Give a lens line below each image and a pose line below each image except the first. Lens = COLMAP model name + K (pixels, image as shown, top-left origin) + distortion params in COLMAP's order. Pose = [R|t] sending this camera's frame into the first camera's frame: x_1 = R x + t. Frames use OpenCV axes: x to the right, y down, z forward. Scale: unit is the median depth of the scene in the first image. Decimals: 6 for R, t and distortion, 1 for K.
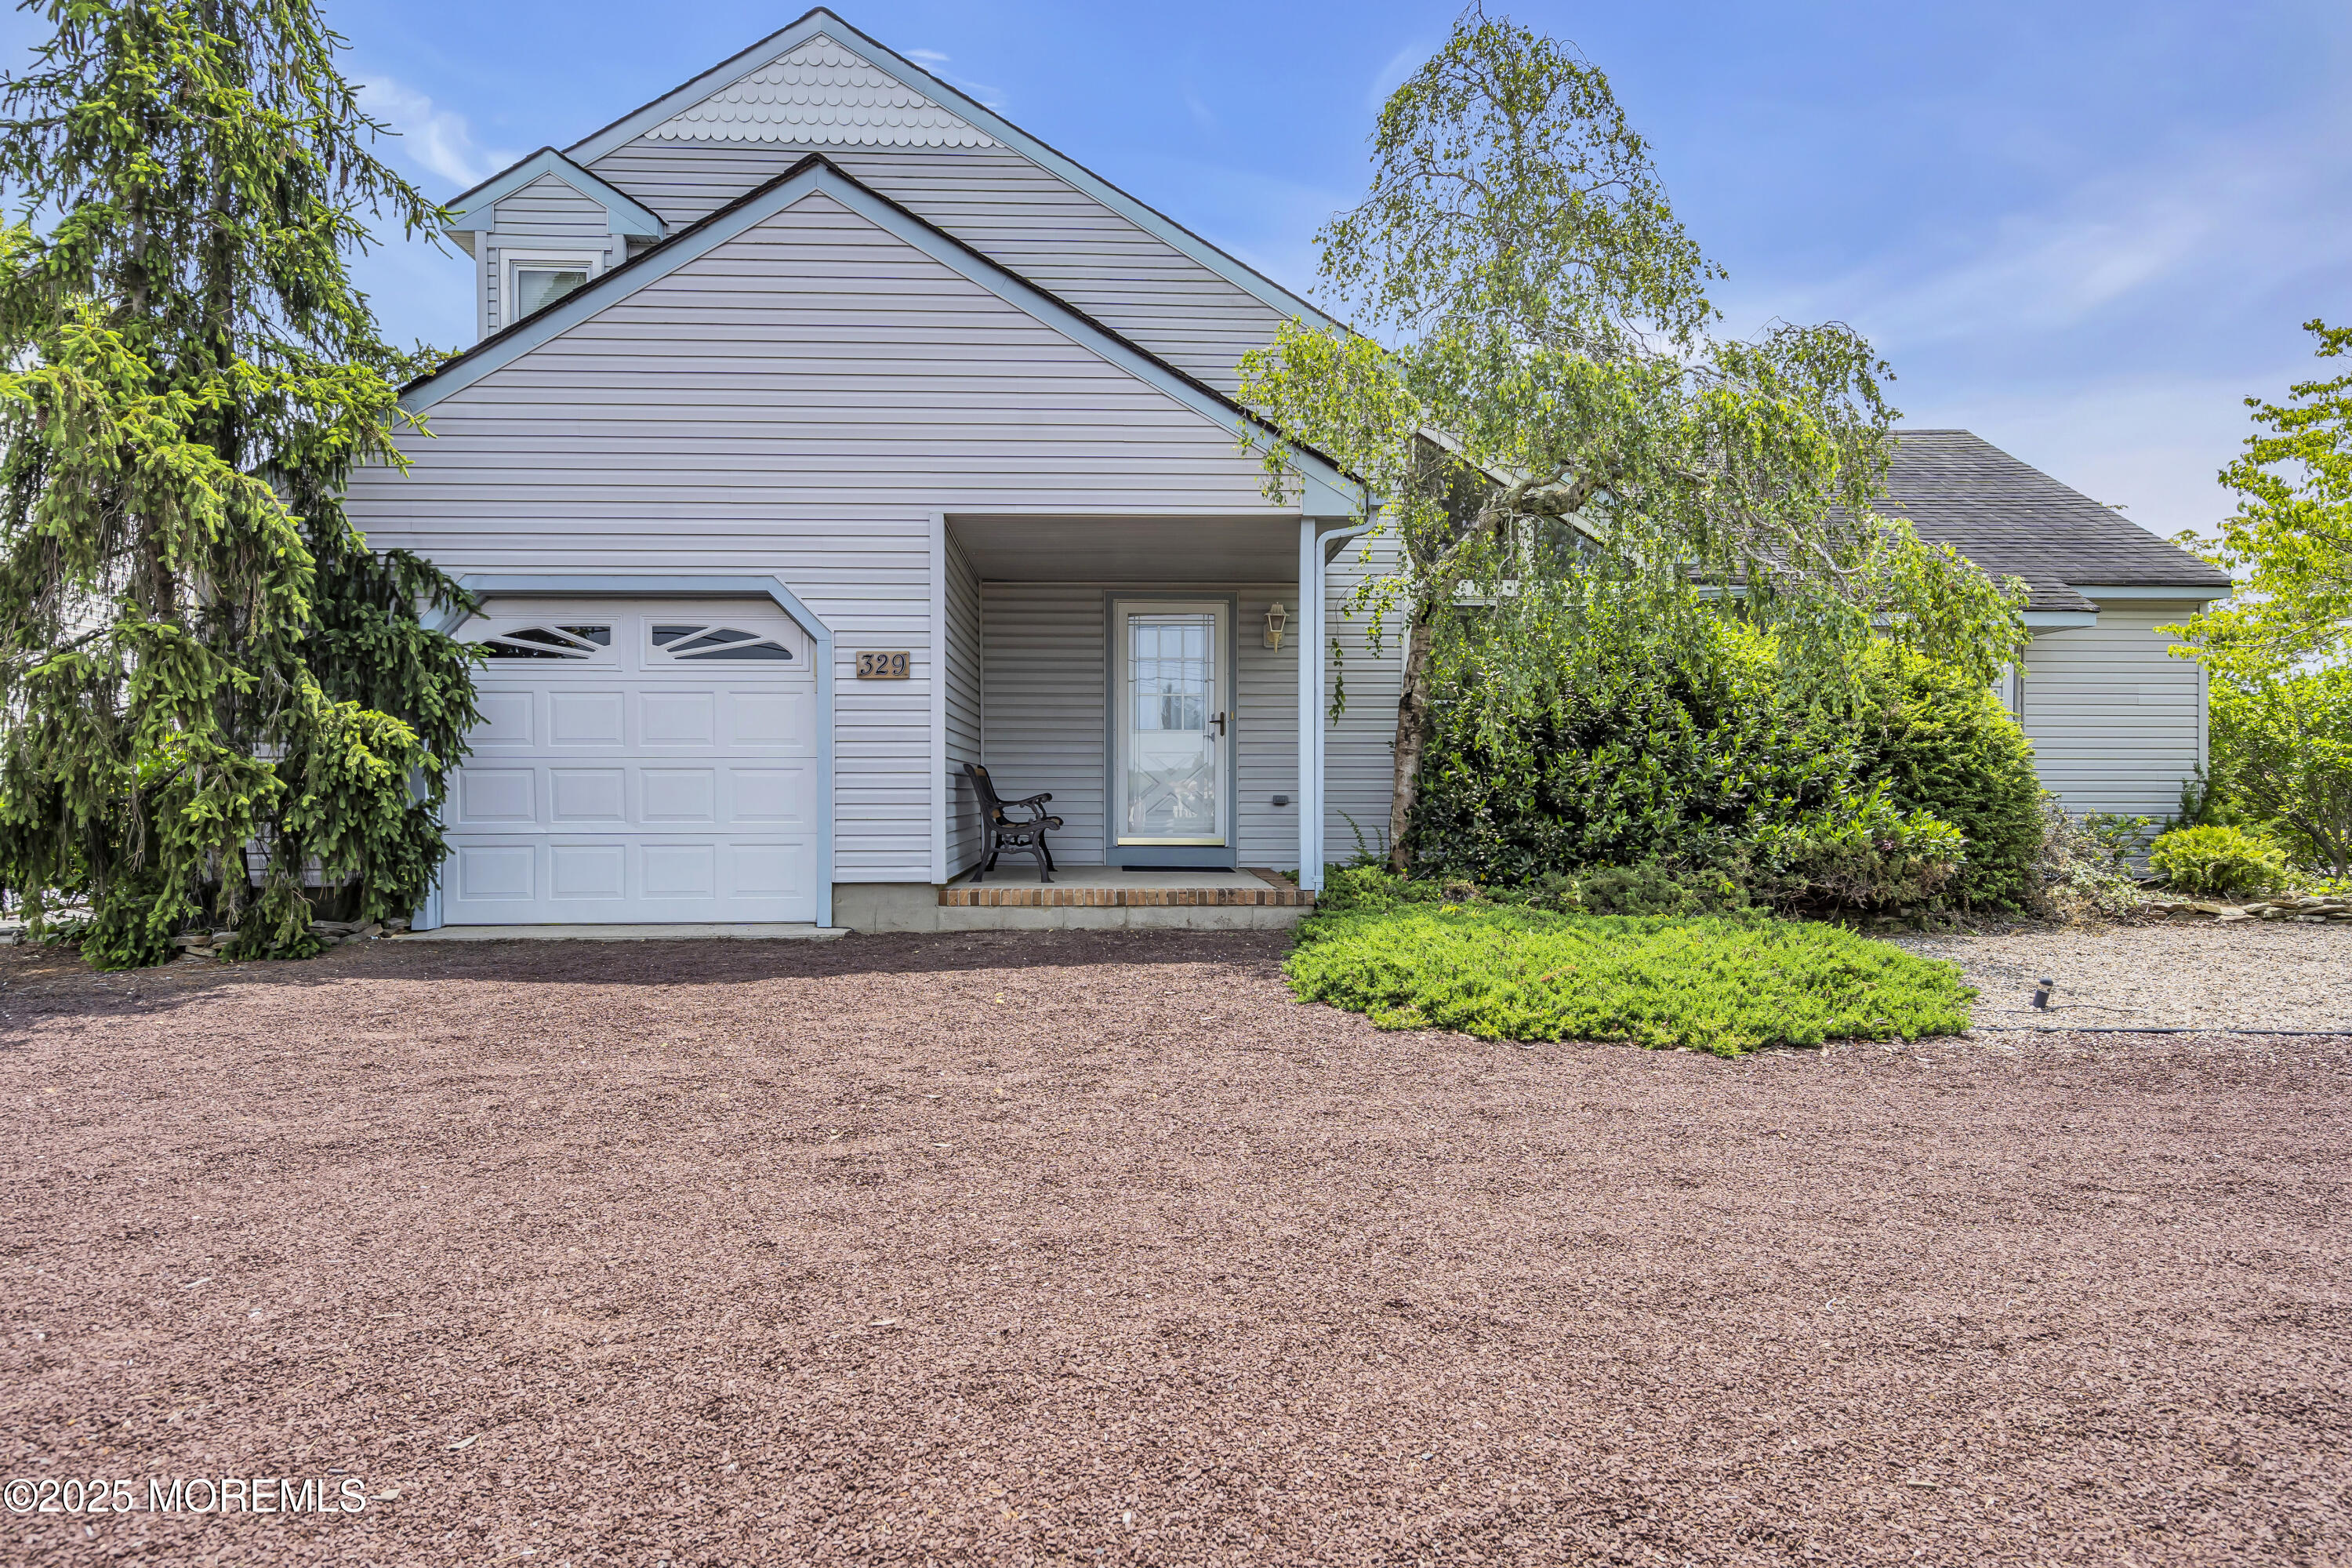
lens RADIAL K [[1081.8, 0, 1183.0], [0, 1081.8, 792.0], [0, 0, 1]] dist [0.001321, 0.000726]
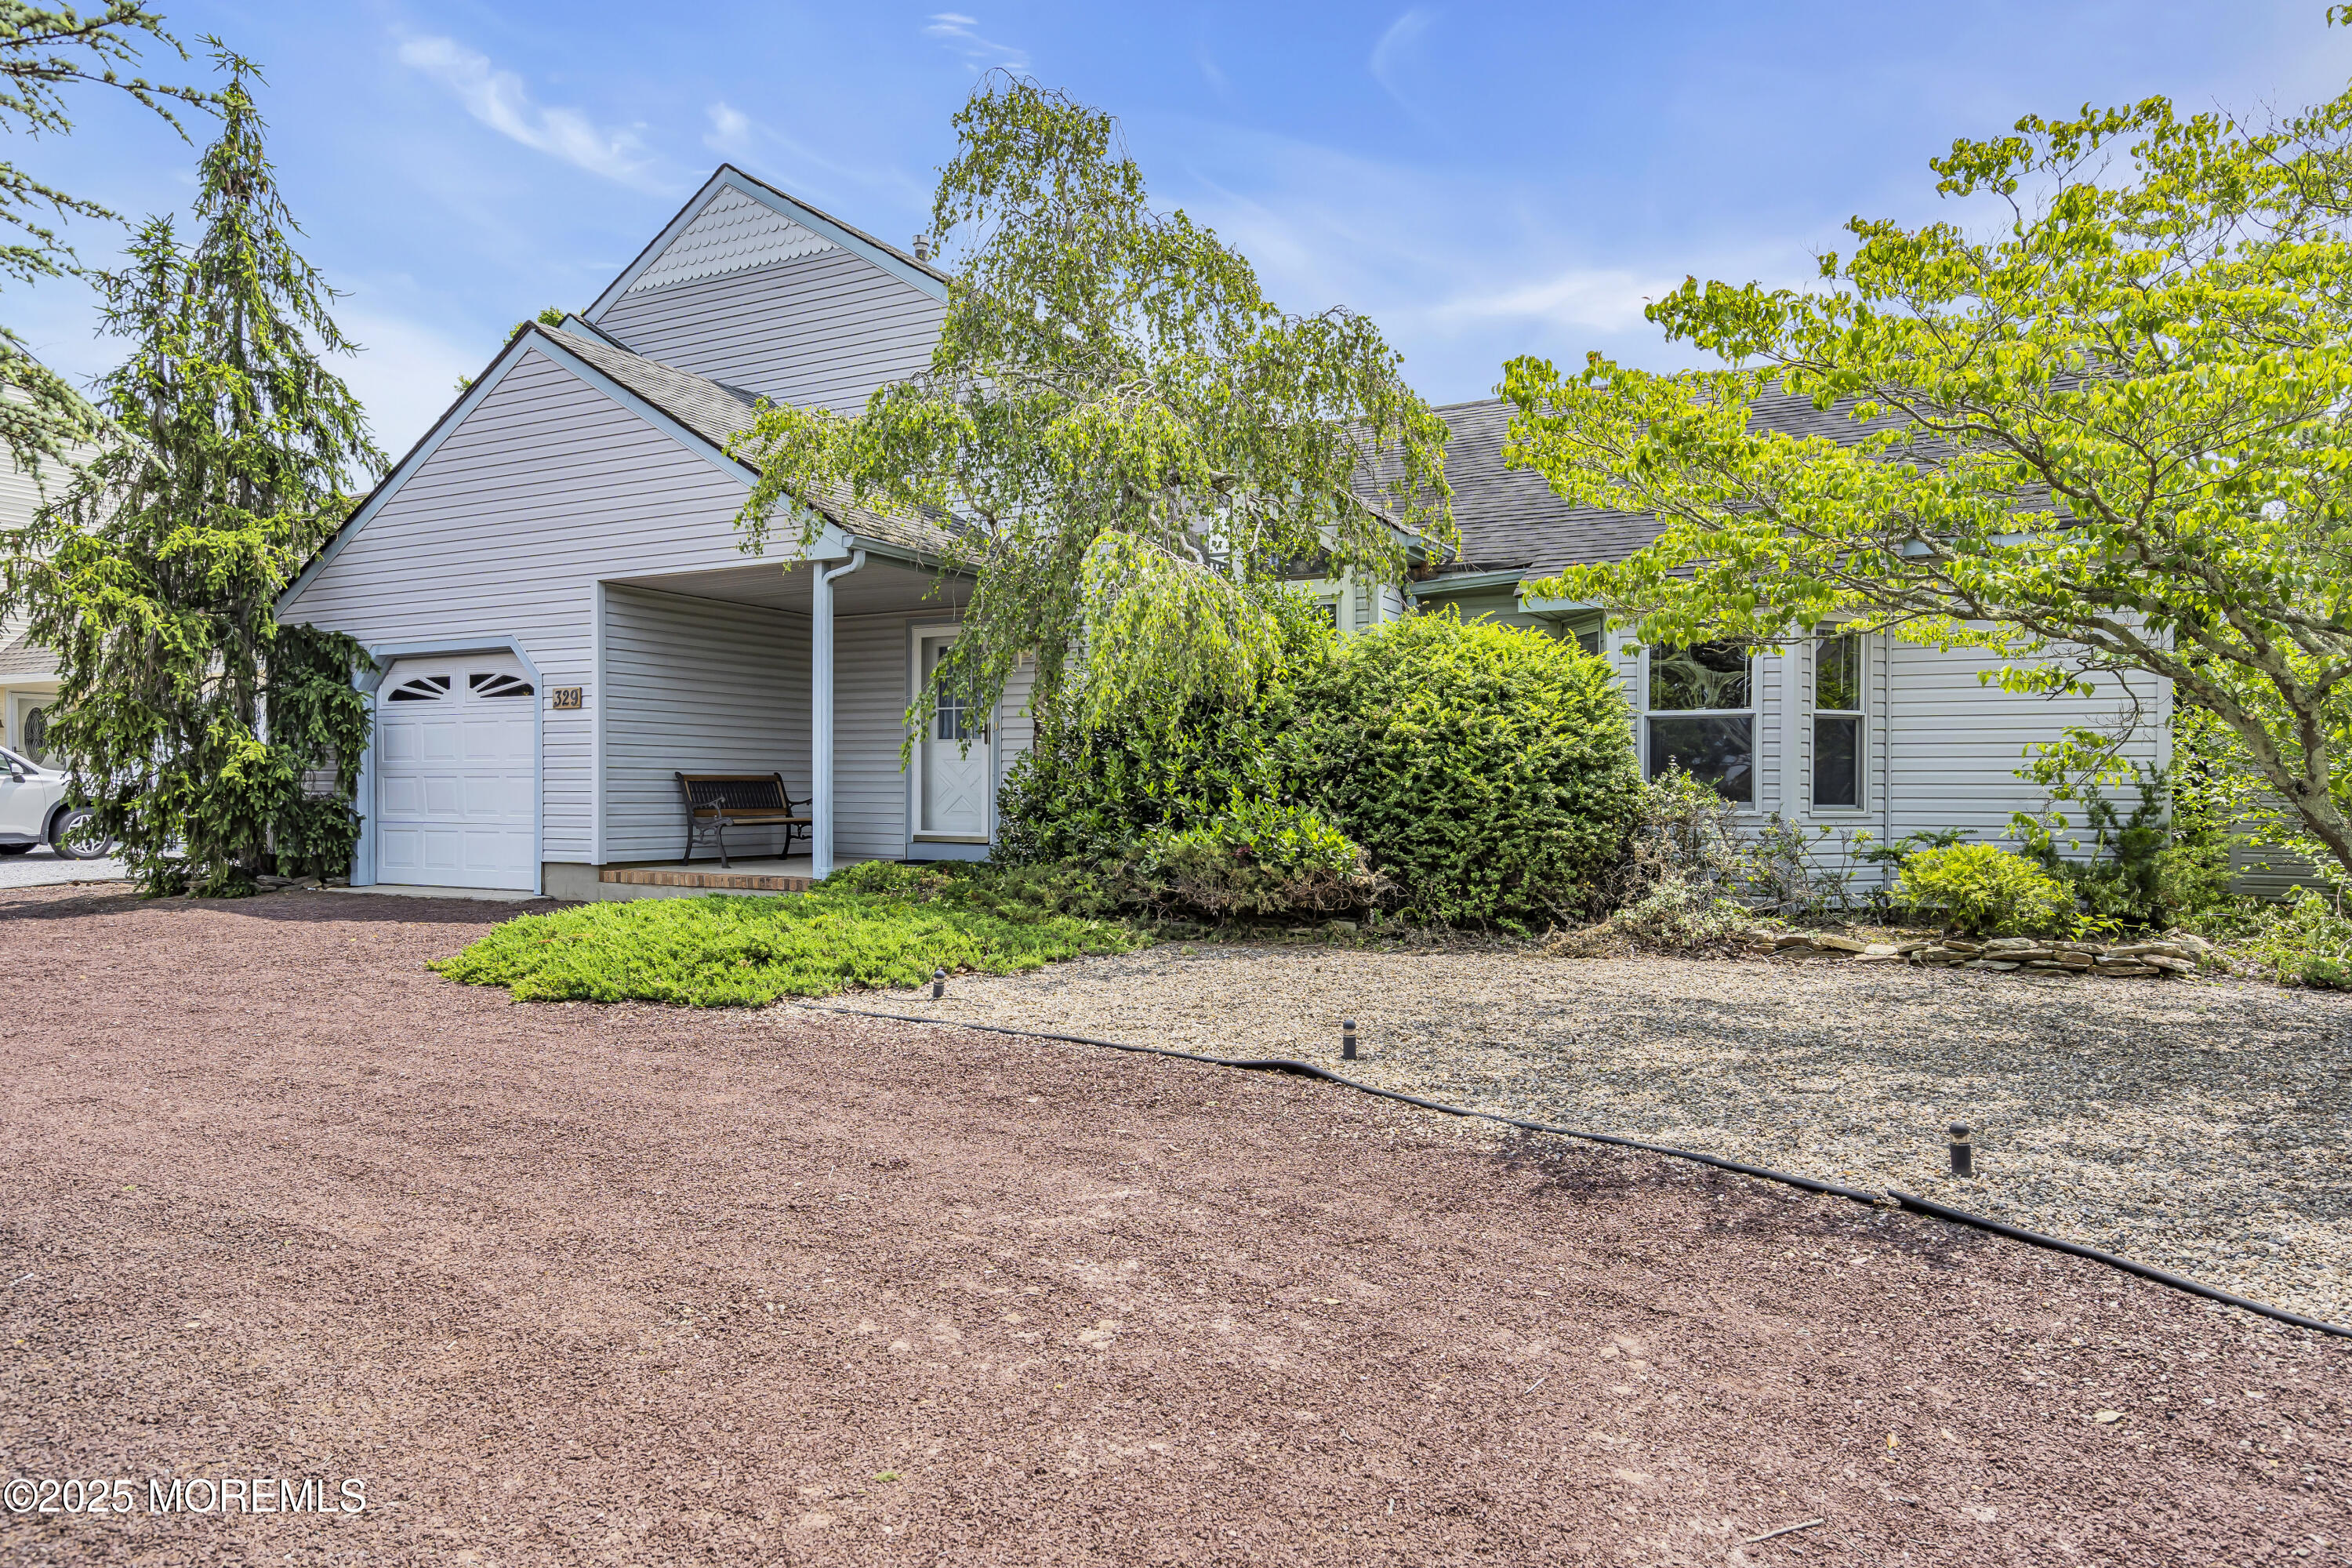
lens RADIAL K [[1081.8, 0, 1183.0], [0, 1081.8, 792.0], [0, 0, 1]] dist [0.001321, 0.000726]
pose [[0.918723, 0.002845, -0.394893, 0.910318], [-0.000606, 0.999983, 0.005796, -0.010764], [0.394903, -0.005086, 0.918709, 0.081663]]
